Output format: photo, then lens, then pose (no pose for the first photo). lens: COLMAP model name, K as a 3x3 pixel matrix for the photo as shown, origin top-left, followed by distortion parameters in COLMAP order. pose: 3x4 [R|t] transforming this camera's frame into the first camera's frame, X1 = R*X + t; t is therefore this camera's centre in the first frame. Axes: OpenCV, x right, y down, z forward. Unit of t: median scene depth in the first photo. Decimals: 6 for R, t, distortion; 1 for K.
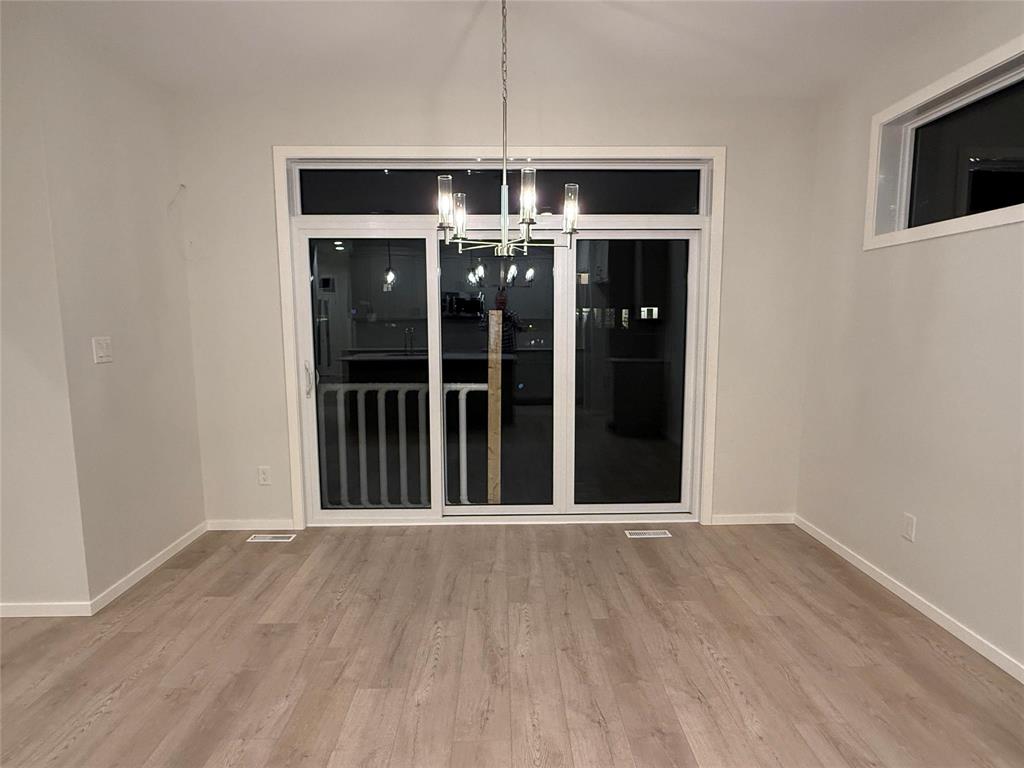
lens RADIAL K [[557.3, 0, 511.0], [0, 557.3, 386.5], [0, 0, 1]] dist [0.002897, -0.000709]
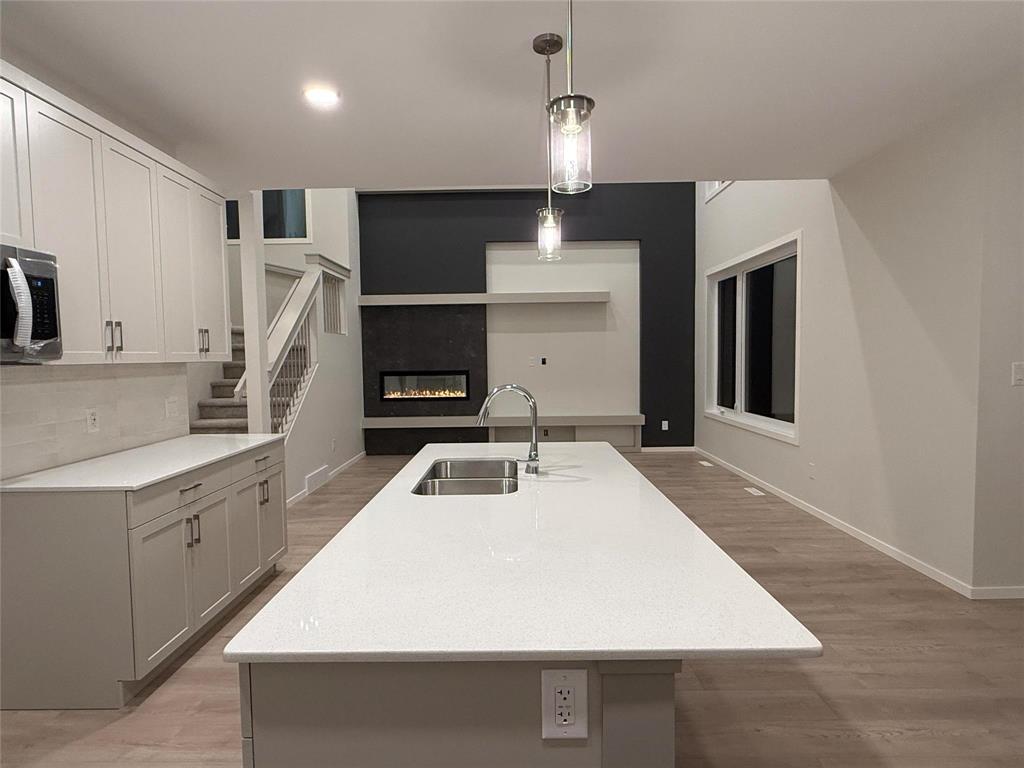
lens RADIAL K [[557.3, 0, 511.0], [0, 557.3, 386.5], [0, 0, 1]] dist [0.002897, -0.000709]
pose [[-0.024700, 0.059910, -0.997898, 0.316036], [-0.107998, 0.992201, 0.062241, 0.000230], [0.993844, 0.109308, -0.018037, 0.012344]]
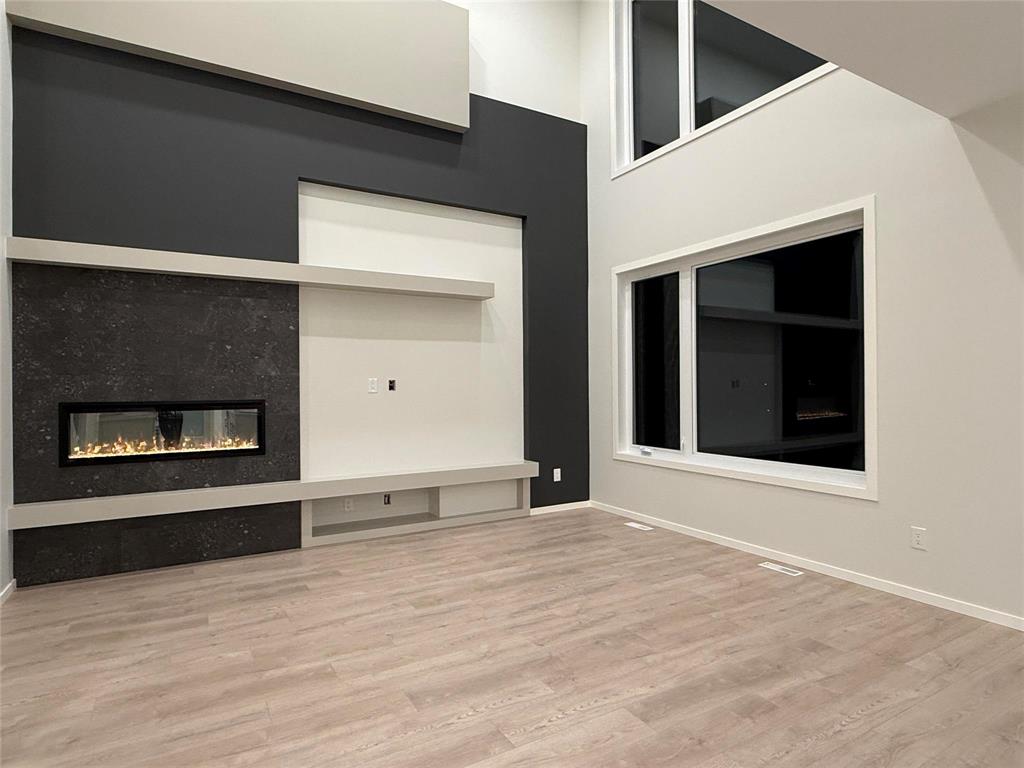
lens RADIAL K [[569.4, 0, 512.5], [0, 569.4, 386.1], [0, 0, 1]] dist [0.002163, -0.000464]
pose [[0.487099, -0.002159, -0.873344, -0.545948], [-0.099963, 0.993287, -0.058209, 0.080976], [0.867607, 0.115656, 0.483614, -0.342041]]
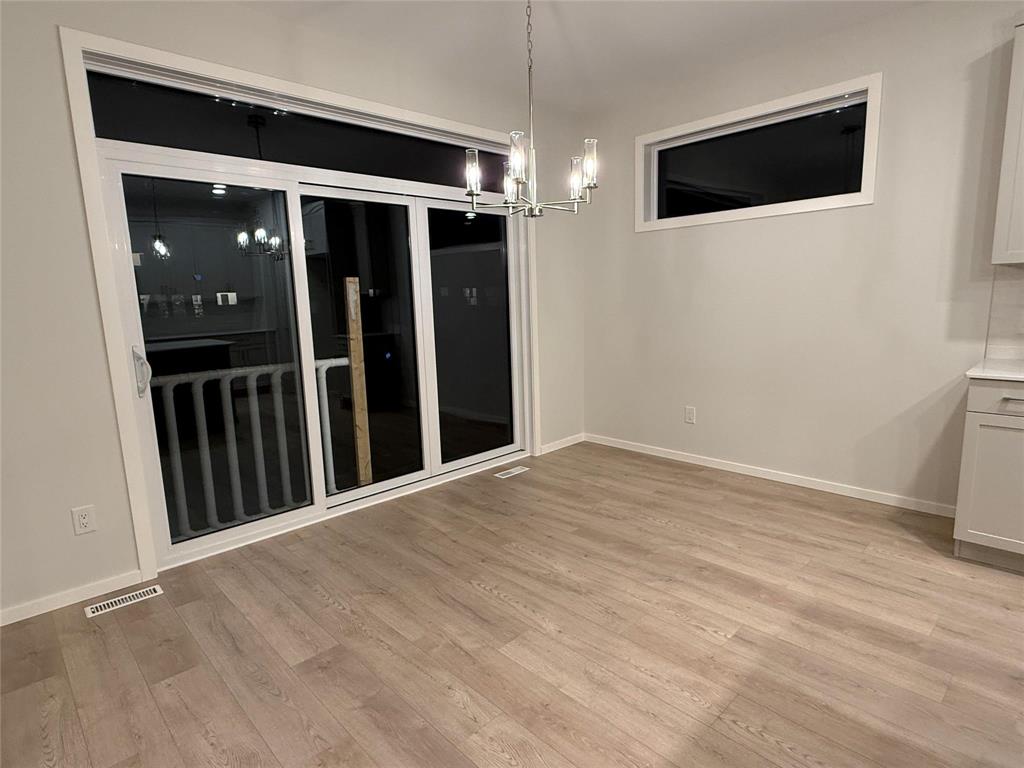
lens RADIAL K [[557.3, 0, 511.0], [0, 557.3, 386.5], [0, 0, 1]] dist [0.002897, -0.000709]
pose [[0.733150, -0.128318, 0.667851, -0.517417], [0.111611, 0.991425, 0.067965, 0.011062], [-0.670846, 0.024710, 0.741185, 0.147902]]
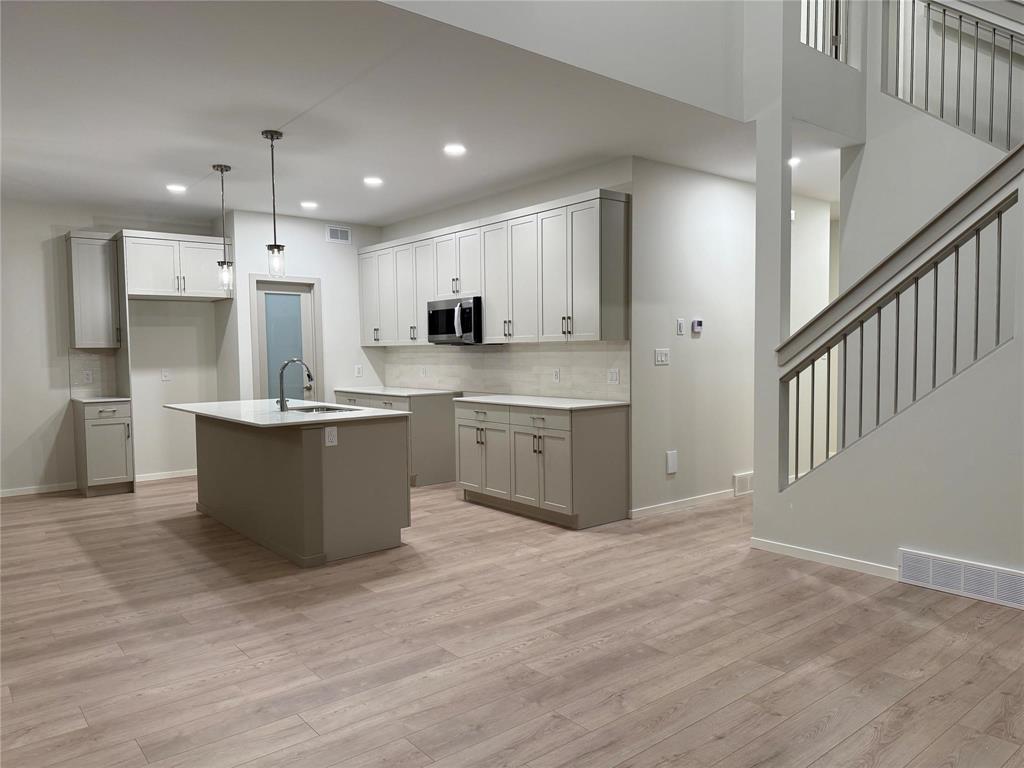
lens RADIAL K [[712.8, 0, 513.3], [0, 712.8, 392.0], [0, 0, 1]] dist [0.082786, -0.118059]
pose [[-0.620449, -0.033933, 0.783513, -1.774915], [0.110038, 0.985414, 0.129814, -0.035184], [-0.776489, 0.166759, -0.607665, 0.555647]]
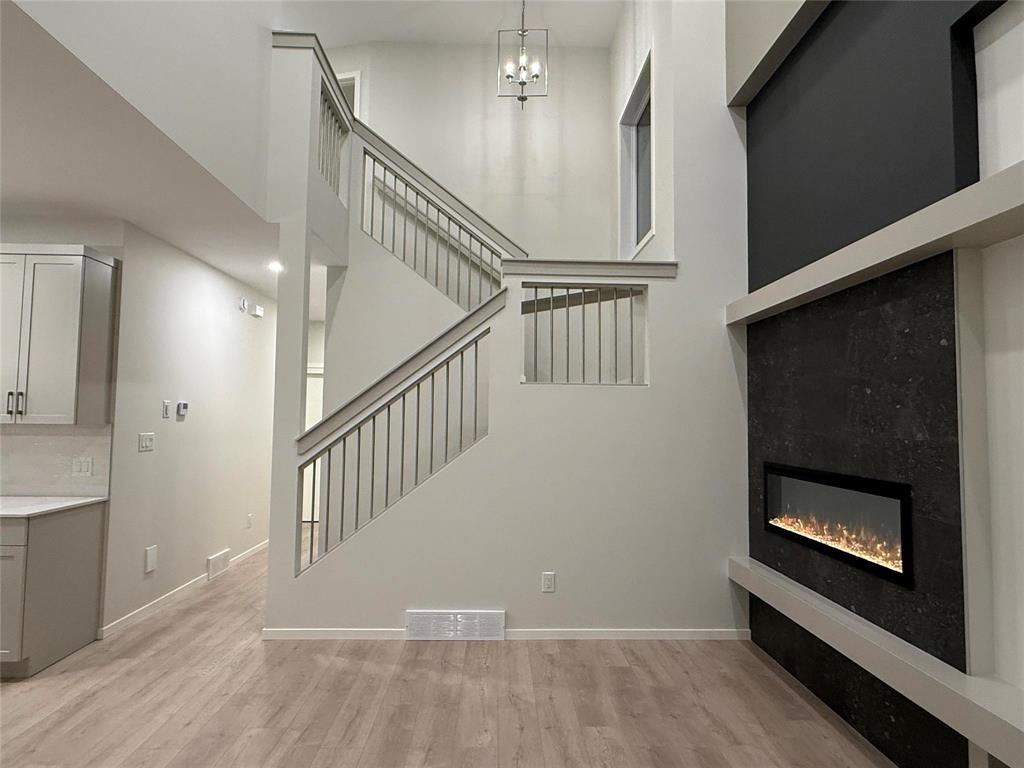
lens RADIAL K [[569.4, 0, 512.5], [0, 569.4, 386.1], [0, 0, 1]] dist [0.002163, -0.000464]
pose [[-0.999894, -0.009927, -0.010686, -1.445424], [-0.010599, 0.997846, 0.064731, -0.064249], [0.010020, 0.064838, -0.997846, 0.460312]]
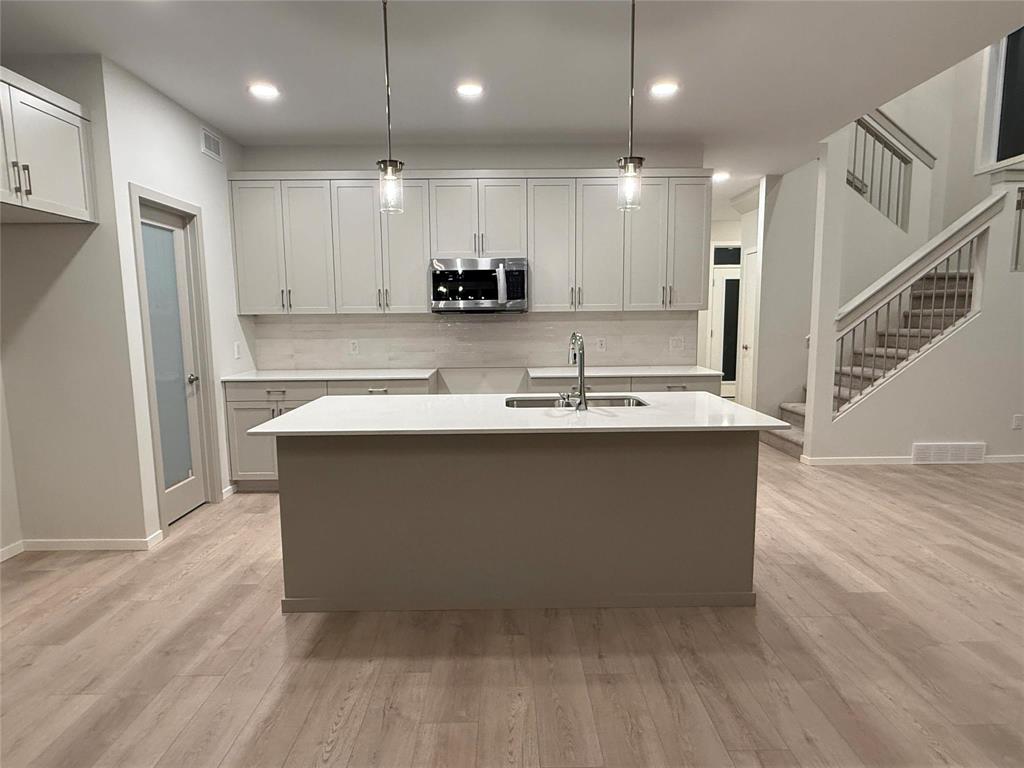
lens RADIAL K [[569.4, 0, 512.5], [0, 569.4, 386.1], [0, 0, 1]] dist [0.002163, -0.000464]
pose [[-0.999888, 0.013253, 0.006930, -0.256901], [0.014542, 0.969784, 0.243530, -0.082936], [-0.003493, 0.243603, -0.969869, 0.794075]]
